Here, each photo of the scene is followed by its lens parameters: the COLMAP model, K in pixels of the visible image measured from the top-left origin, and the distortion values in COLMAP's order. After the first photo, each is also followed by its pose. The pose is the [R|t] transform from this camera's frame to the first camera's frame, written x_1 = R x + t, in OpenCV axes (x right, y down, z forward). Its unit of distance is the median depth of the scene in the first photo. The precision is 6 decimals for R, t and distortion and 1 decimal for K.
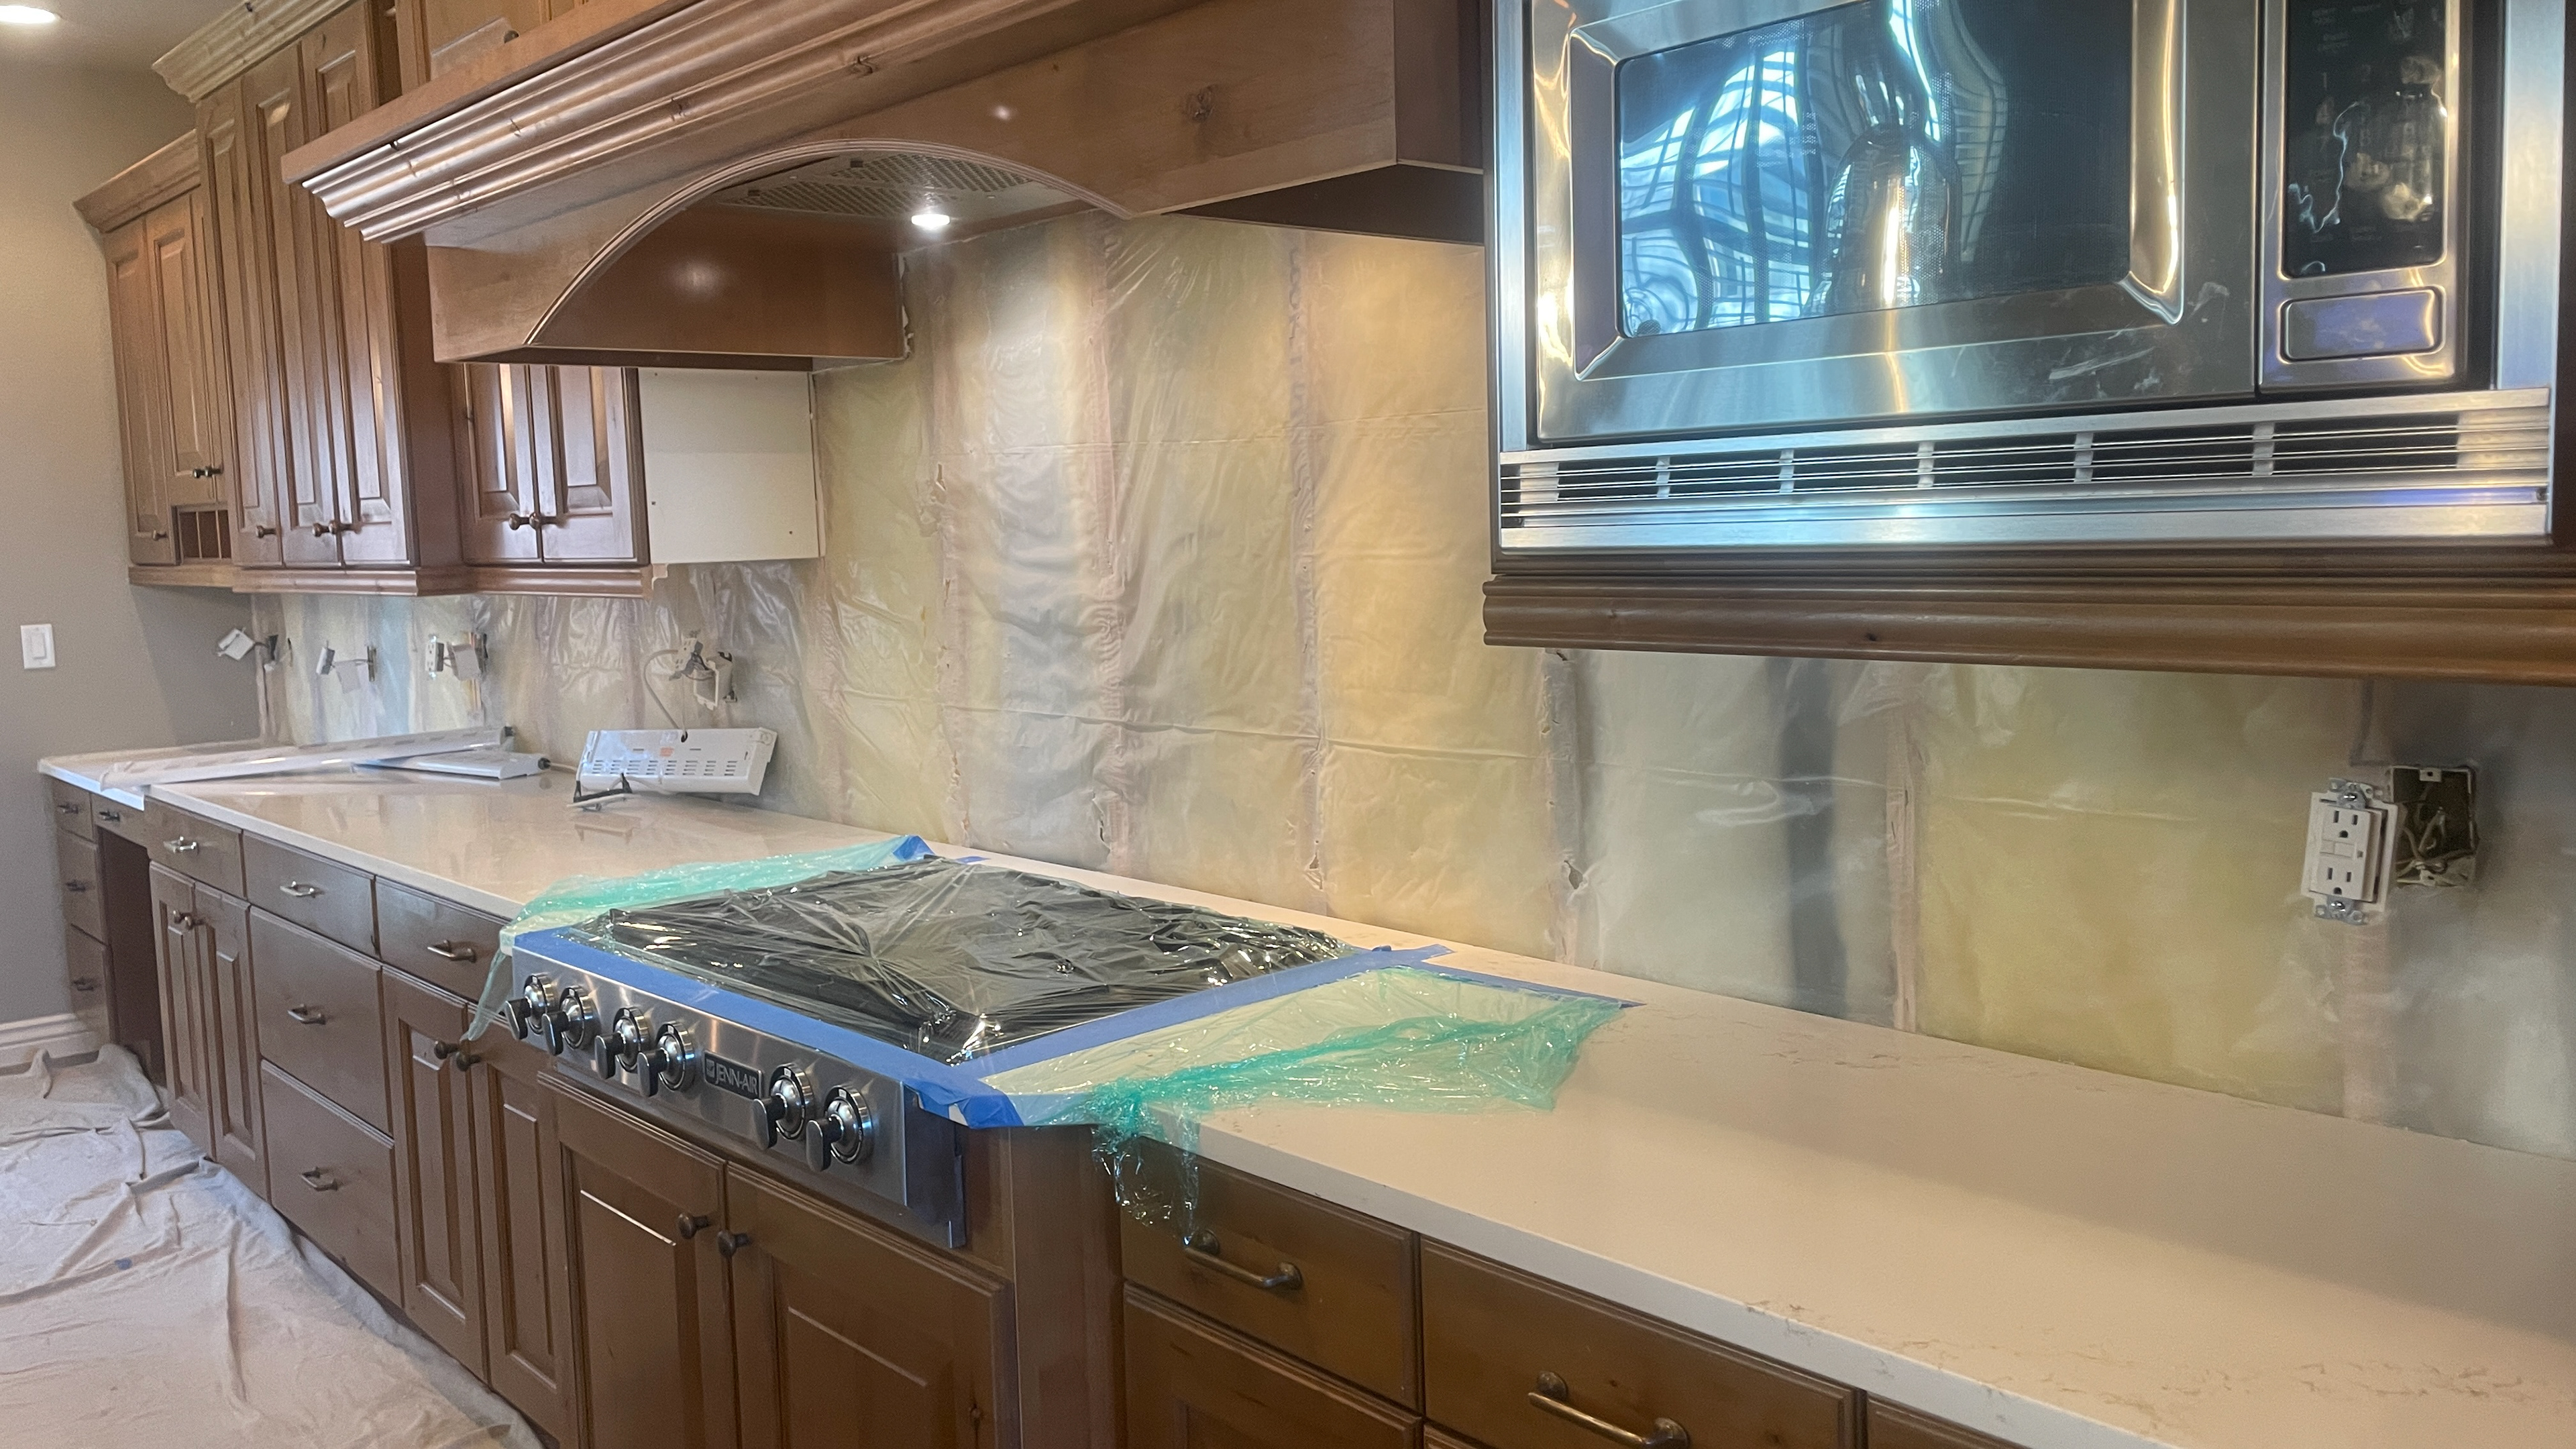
lens RADIAL K [[1972.2, 0, 1233.4], [0, 1972.2, 704.1], [0, 0, 1]] dist [0.093337, -0.140258]
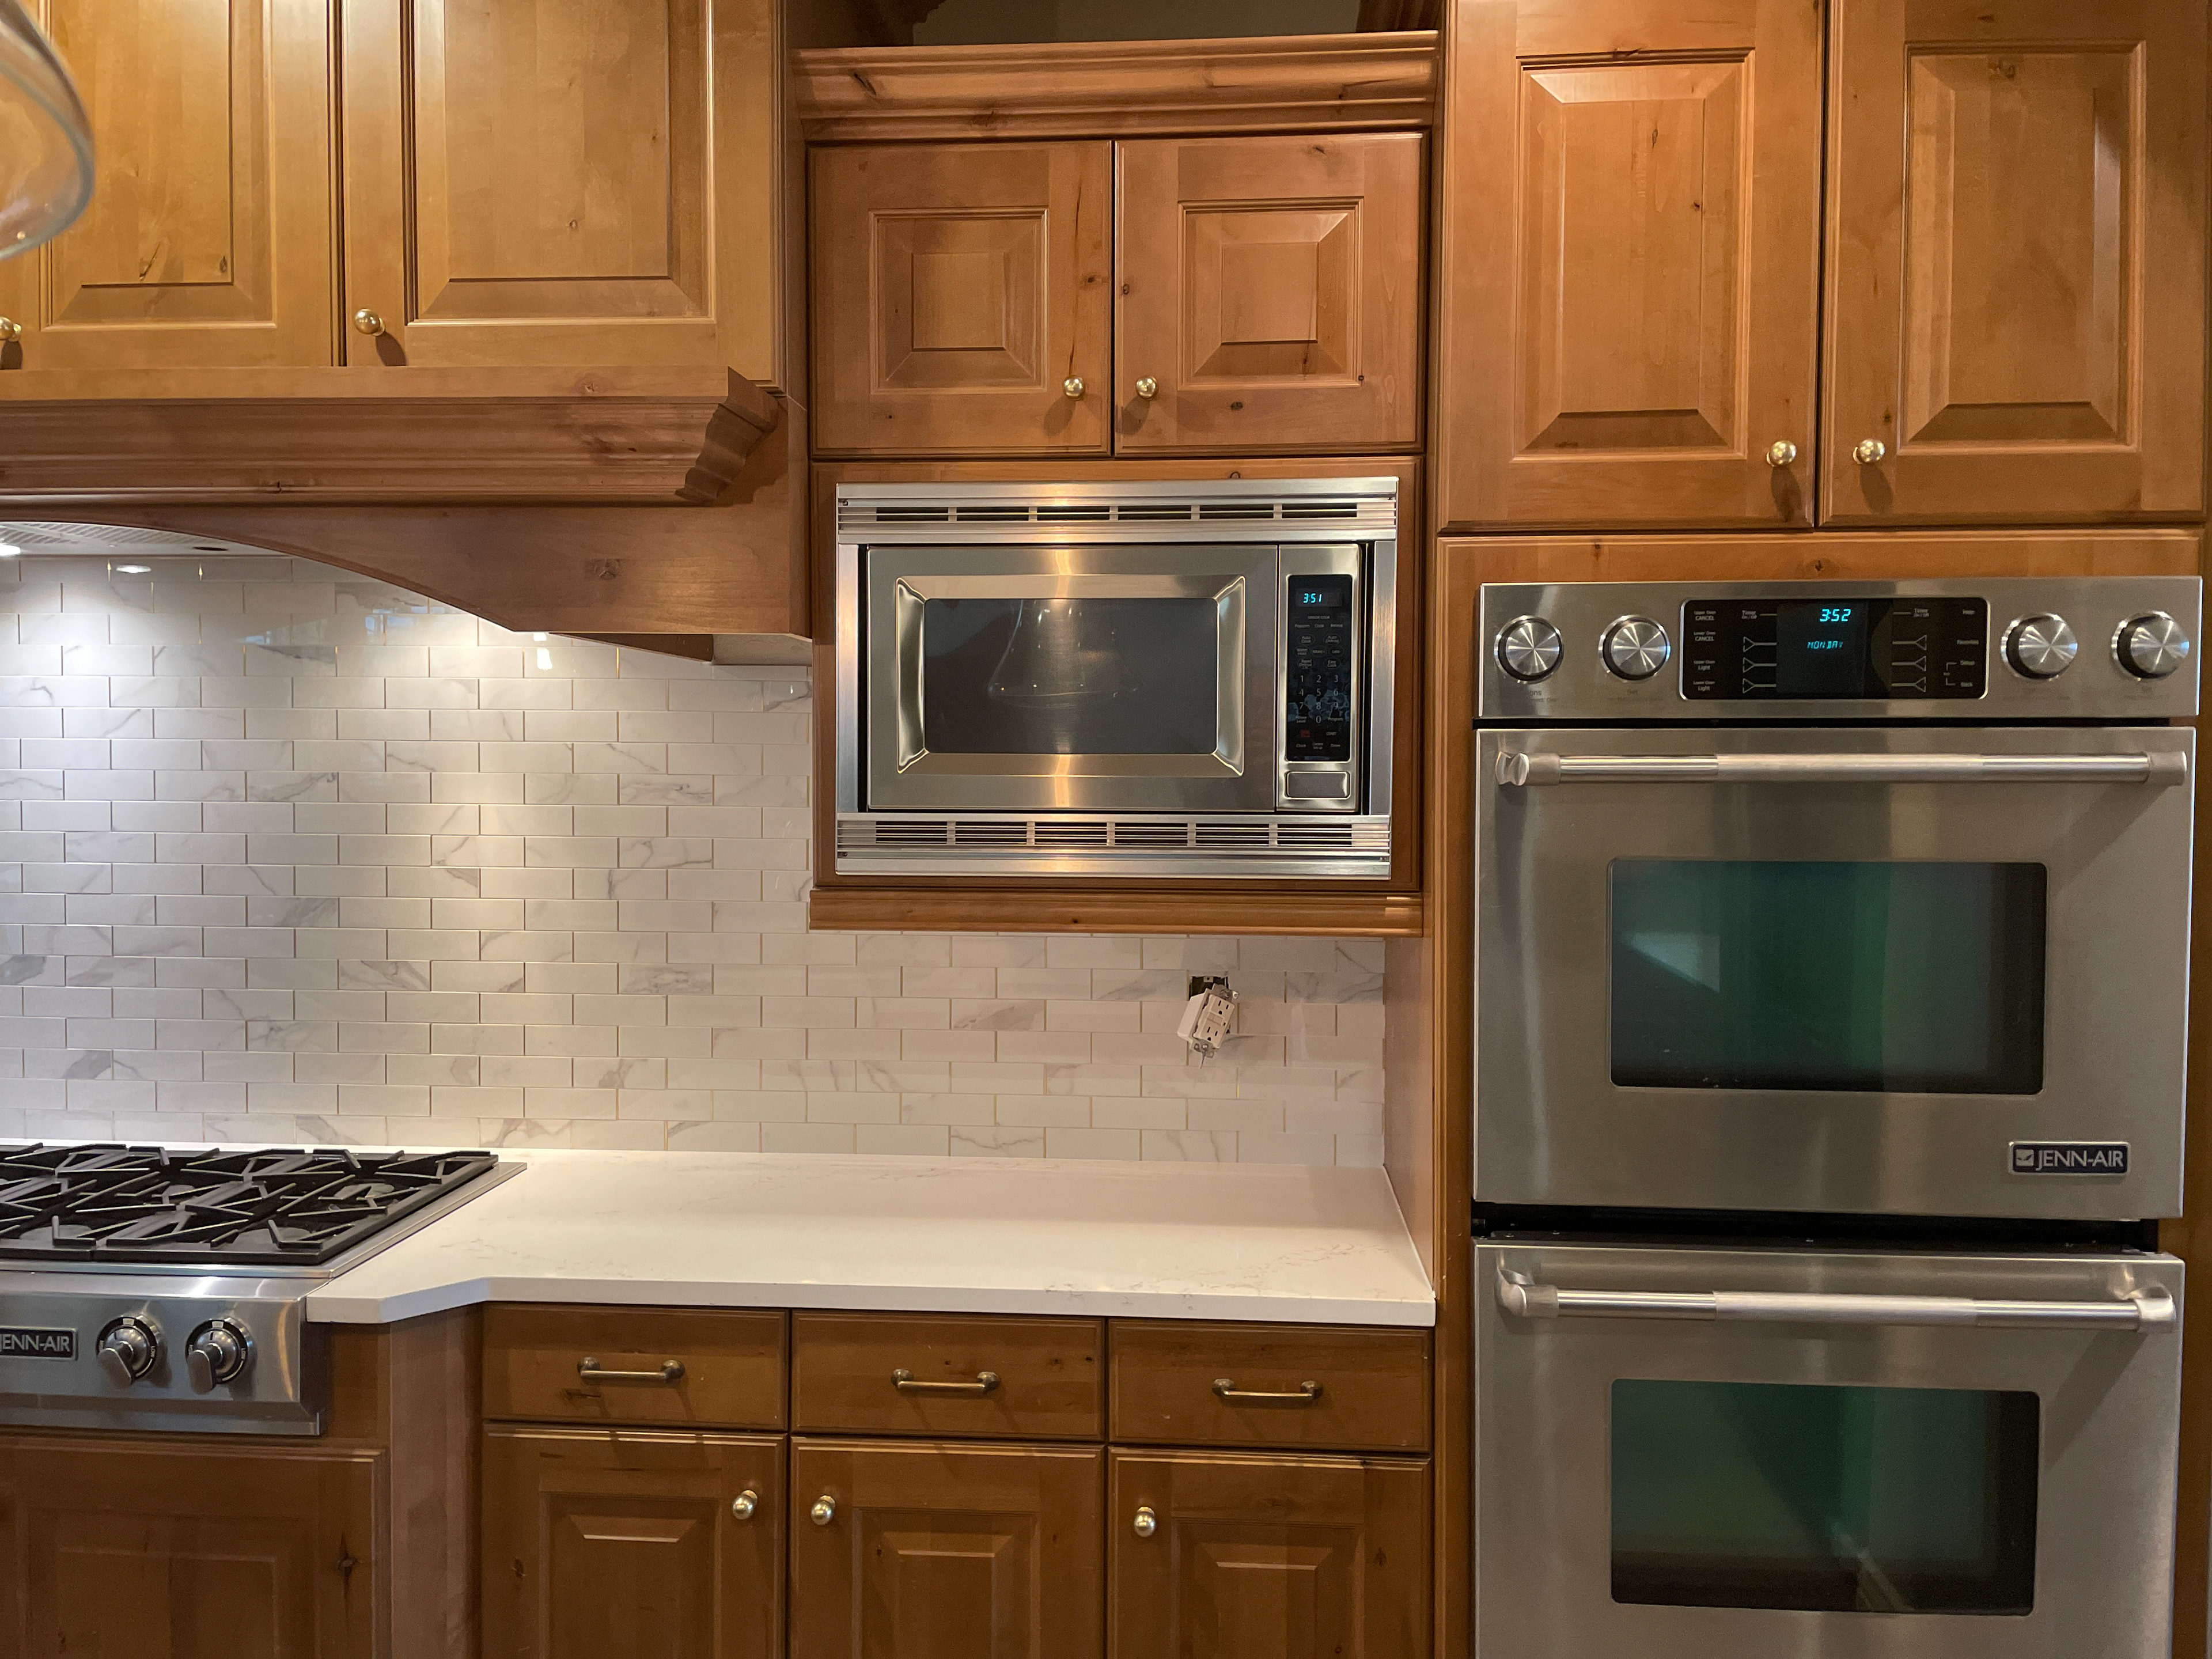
lens RADIAL K [[1729.4, 0, 1106.3], [0, 1729.4, 804.2], [0, 0, 1]] dist [0.096621, -0.127531]
pose [[0.718005, 0.018029, 0.695804, -0.641233], [0.040349, 0.996905, -0.067468, -0.025440], [-0.694867, 0.076517, 0.715056, -0.170885]]
